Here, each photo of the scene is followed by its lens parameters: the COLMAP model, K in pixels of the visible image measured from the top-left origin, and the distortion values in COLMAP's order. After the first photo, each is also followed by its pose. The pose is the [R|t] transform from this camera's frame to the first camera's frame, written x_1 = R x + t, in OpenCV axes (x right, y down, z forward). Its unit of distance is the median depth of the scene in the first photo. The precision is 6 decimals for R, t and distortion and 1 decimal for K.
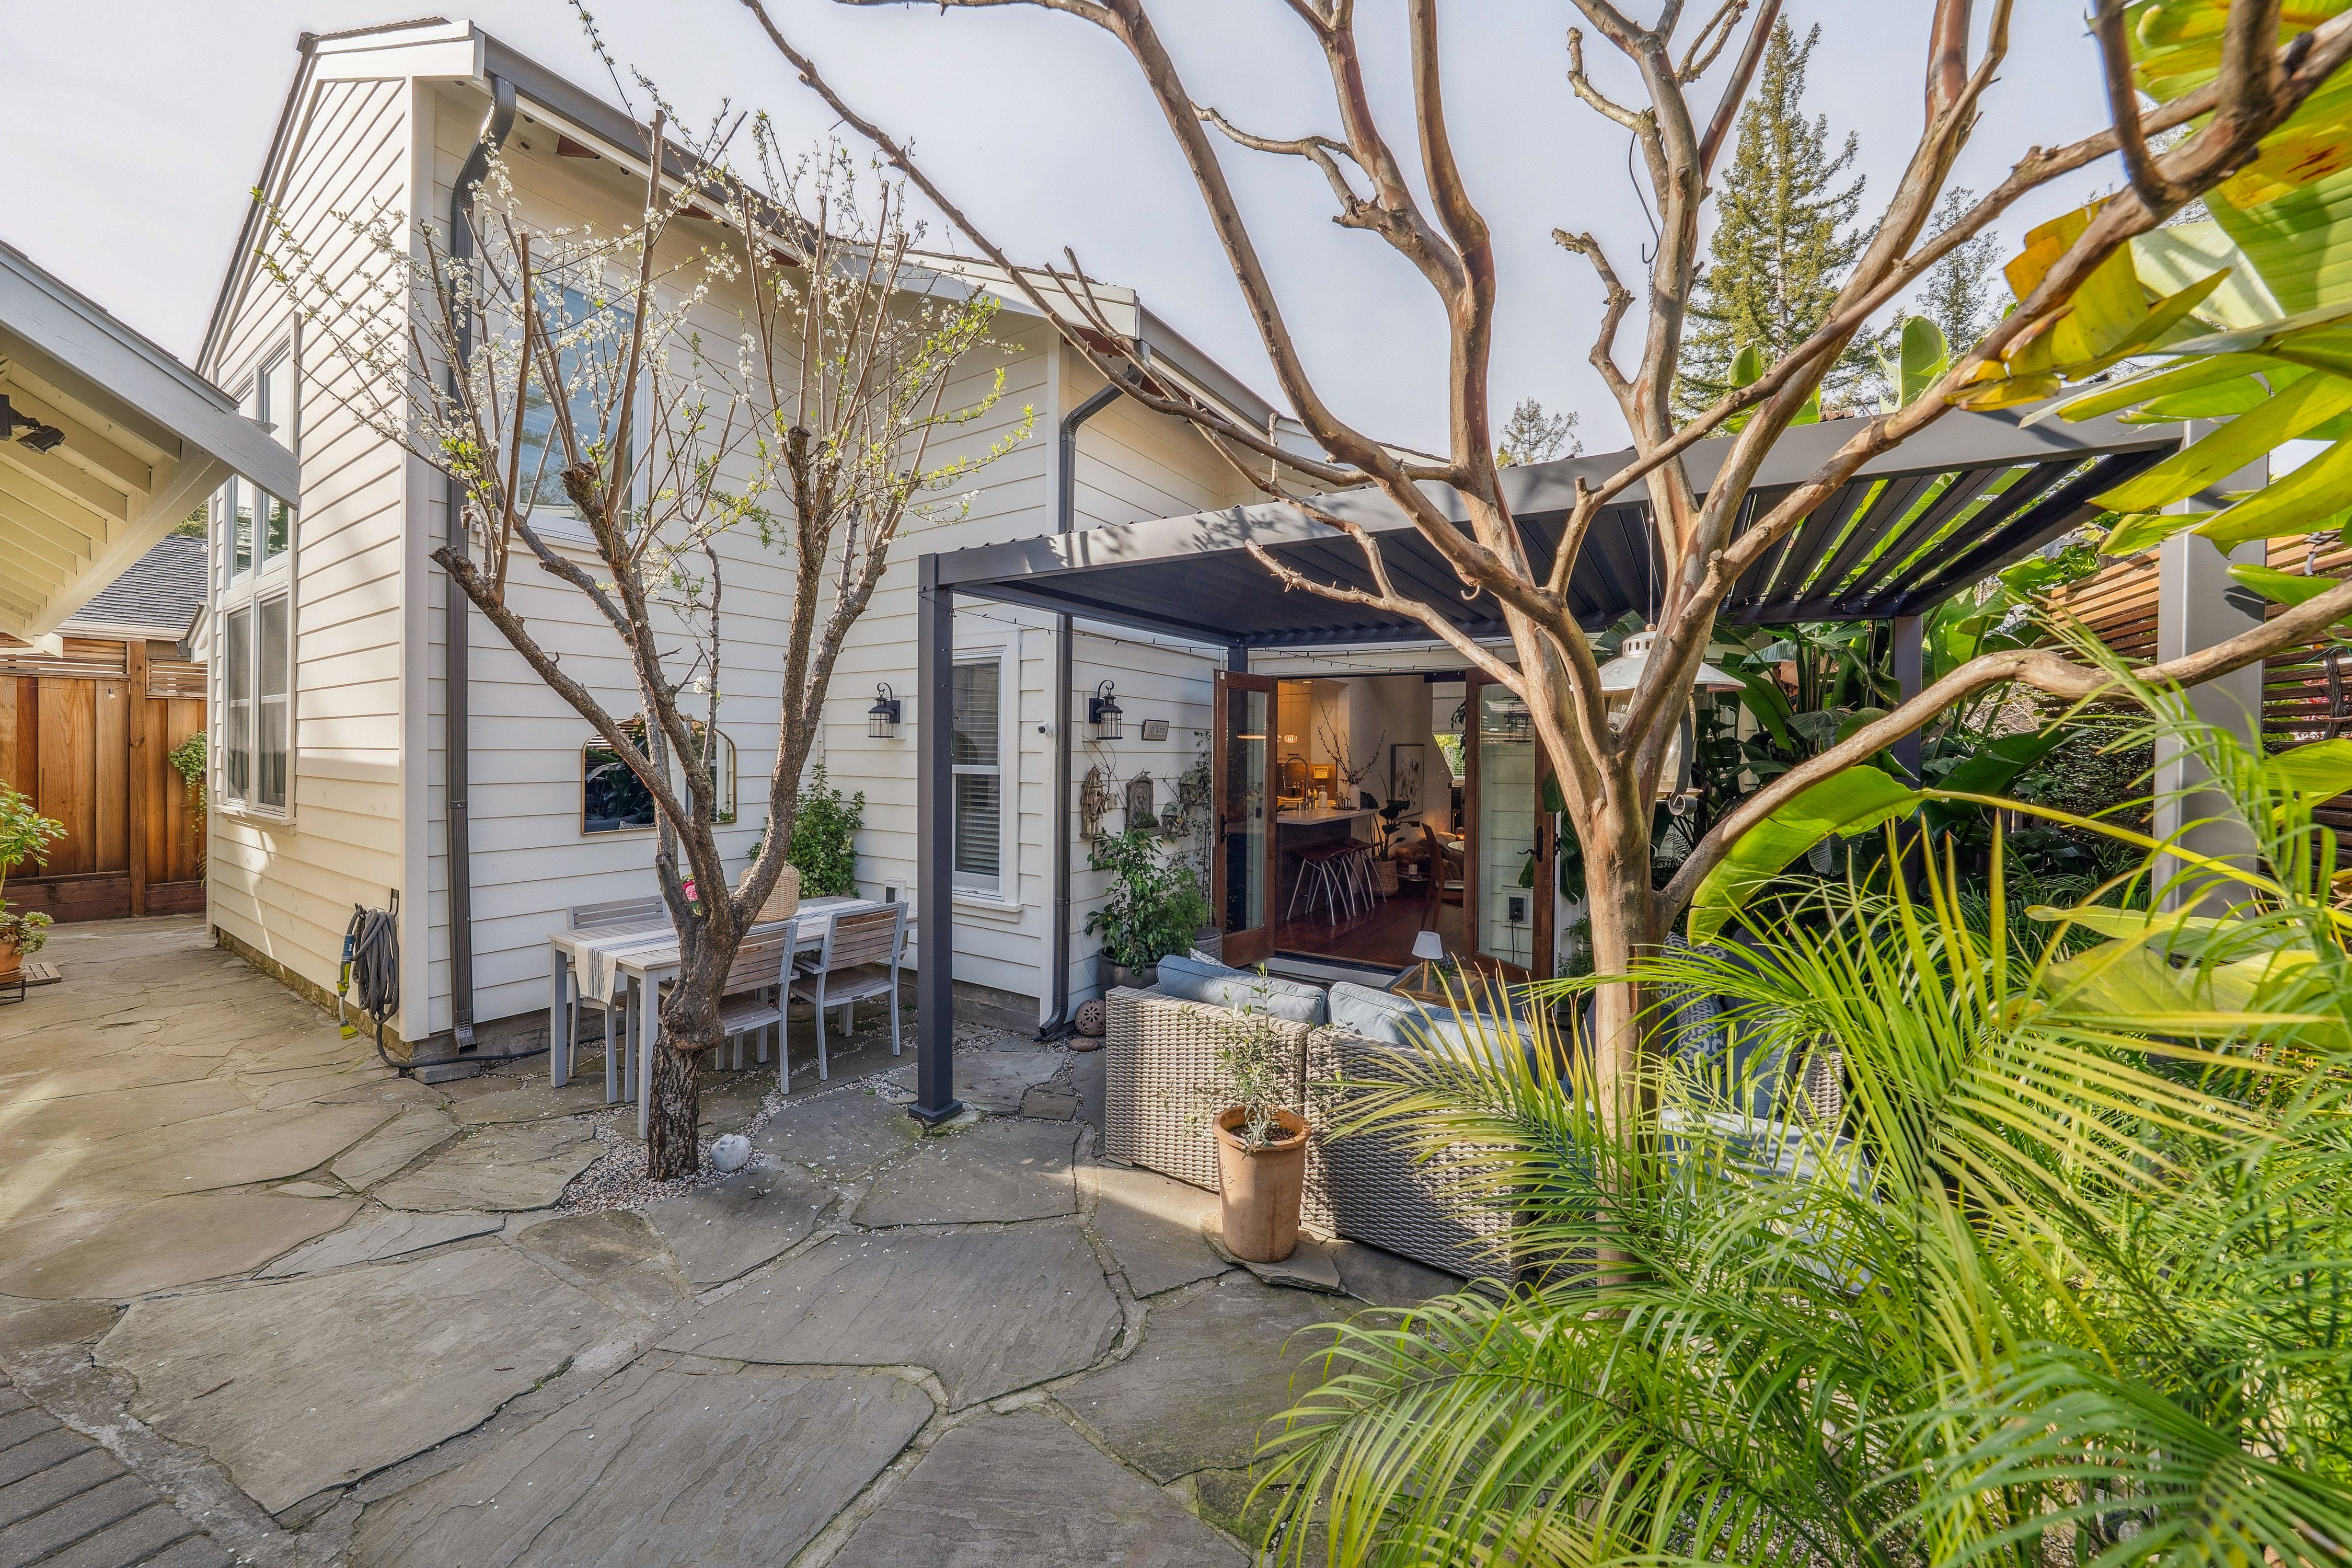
lens RADIAL K [[817.2, 0, 1181.5], [0, 817.2, 772.1], [0, 0, 1]] dist [-0.002799, -0.000036]
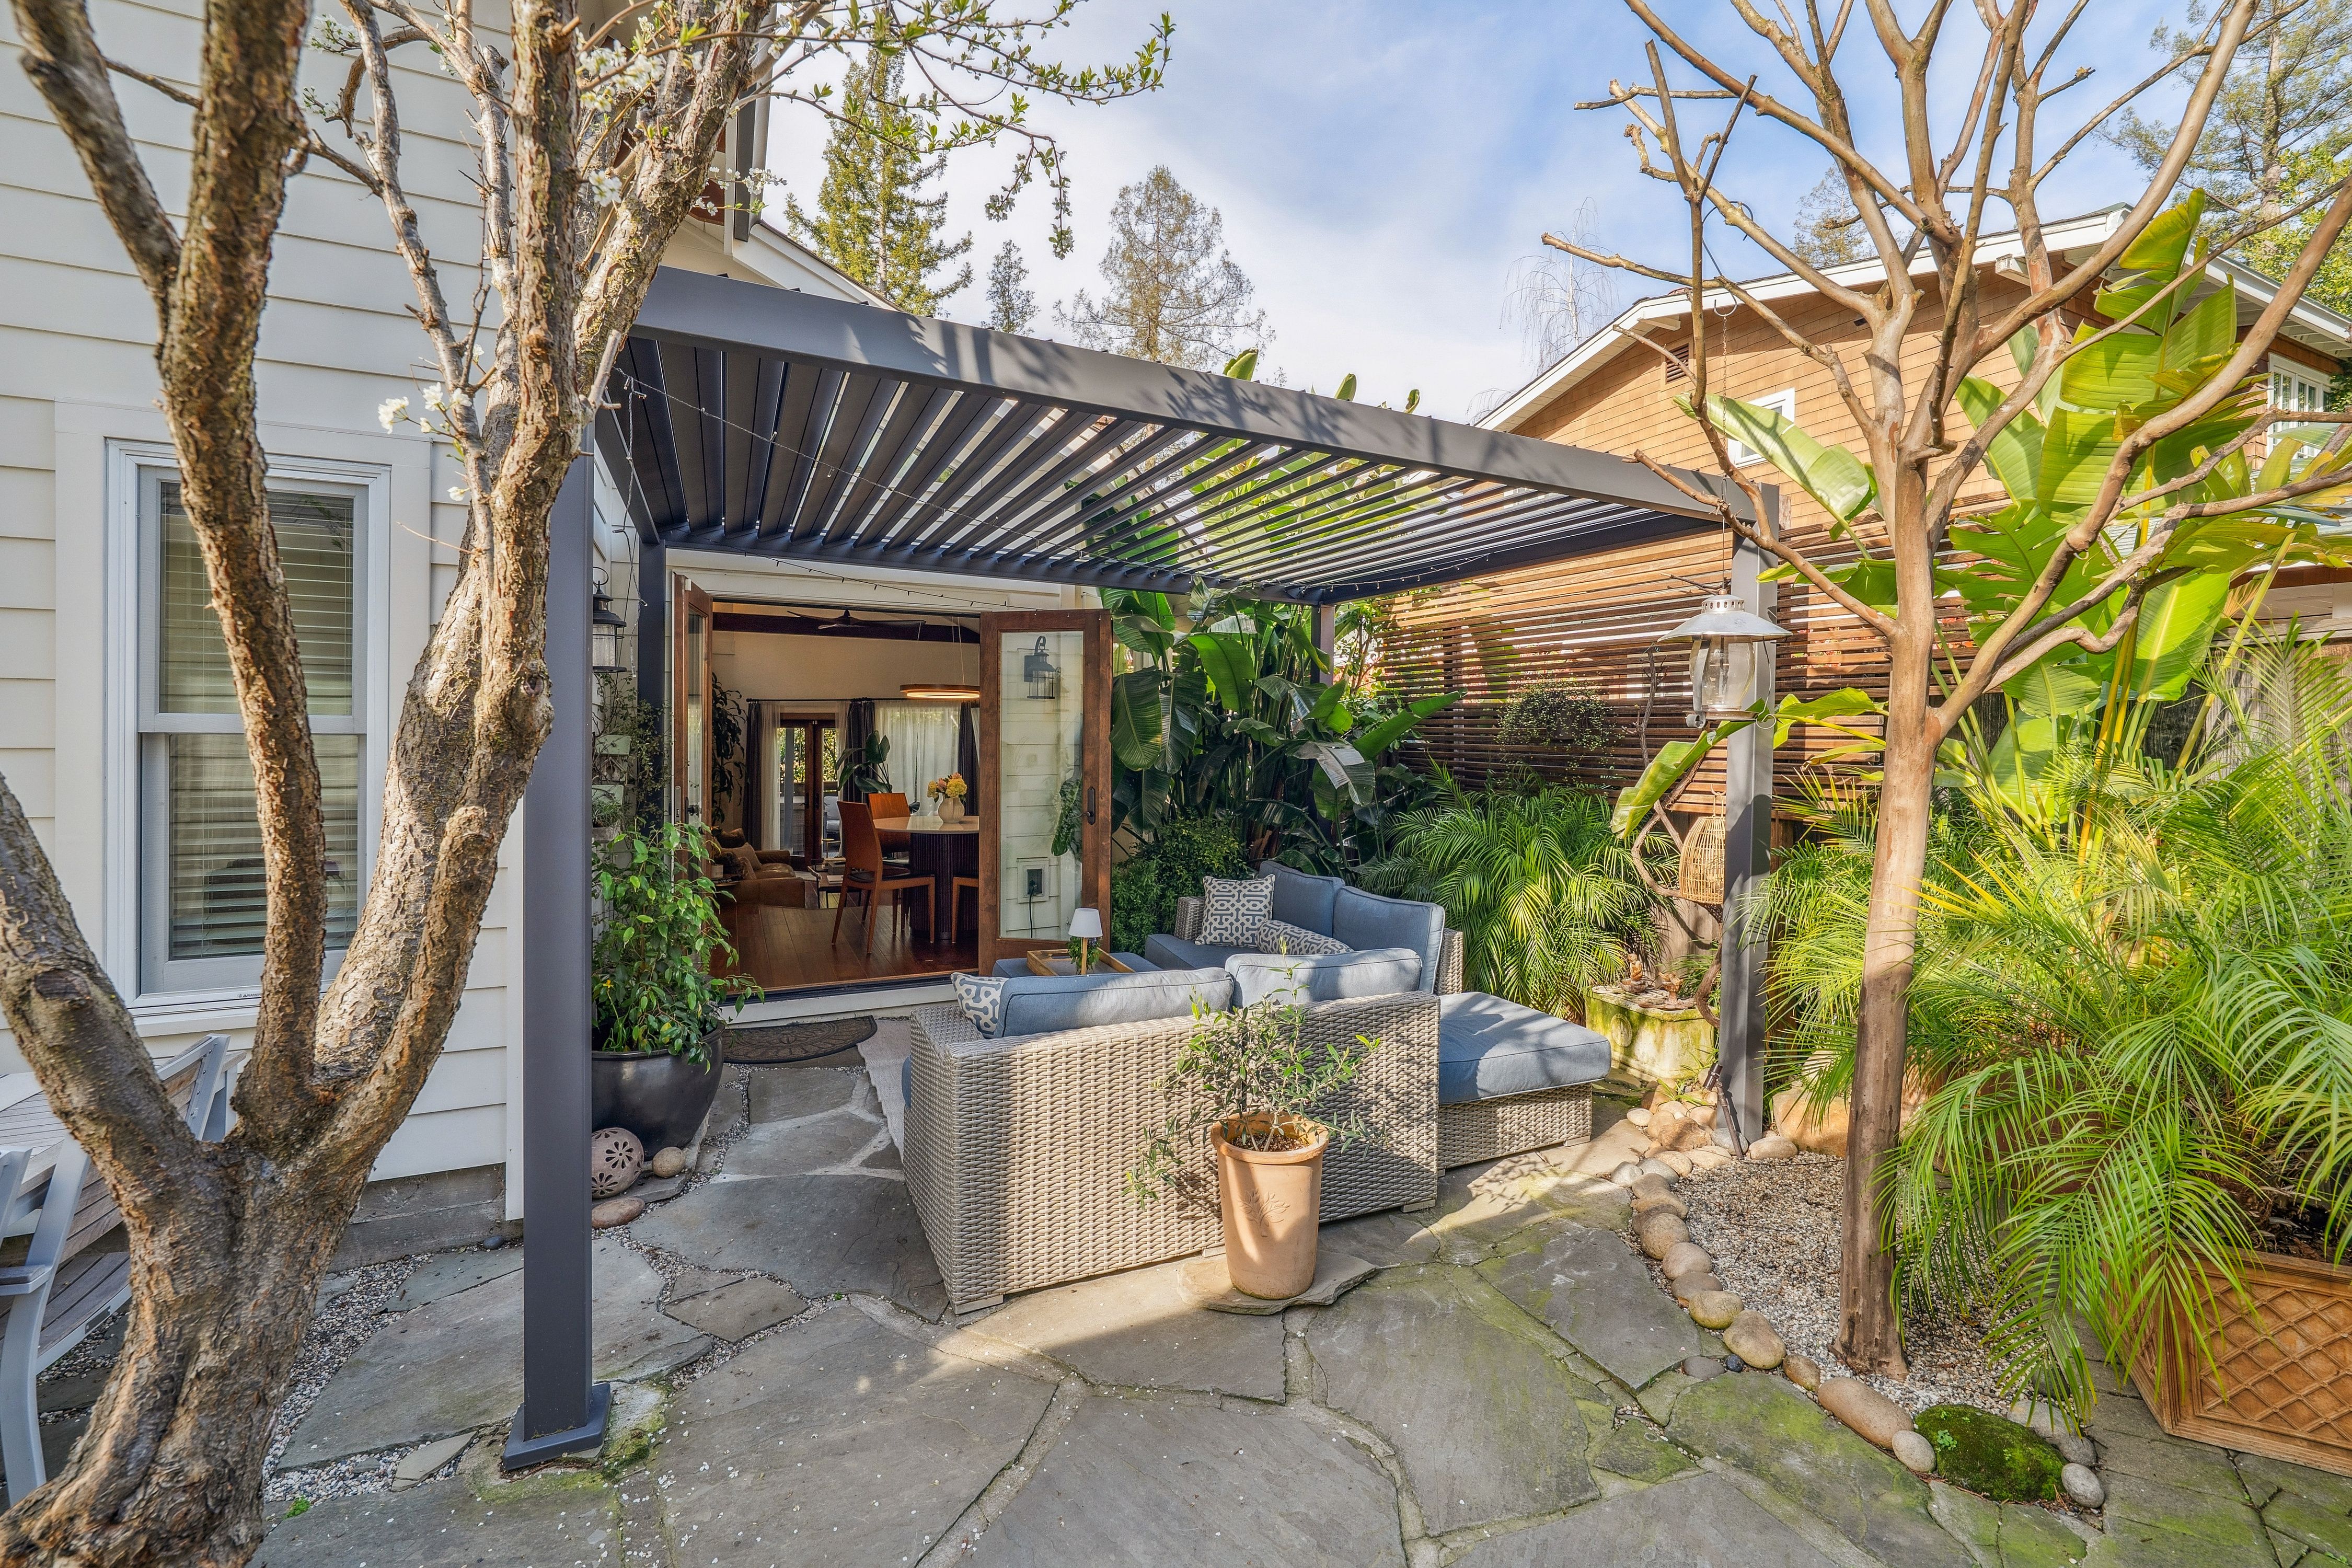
lens RADIAL K [[949.6, 0, 1176.8], [0, 949.6, 765.6], [0, 0, 1]] dist [-0.003124, 0.000668]
pose [[0.565142, -0.033703, 0.824305, -0.396141], [0.022092, 0.999425, 0.025717, 0.016201], [-0.824698, 0.003677, 0.565562, 0.285539]]
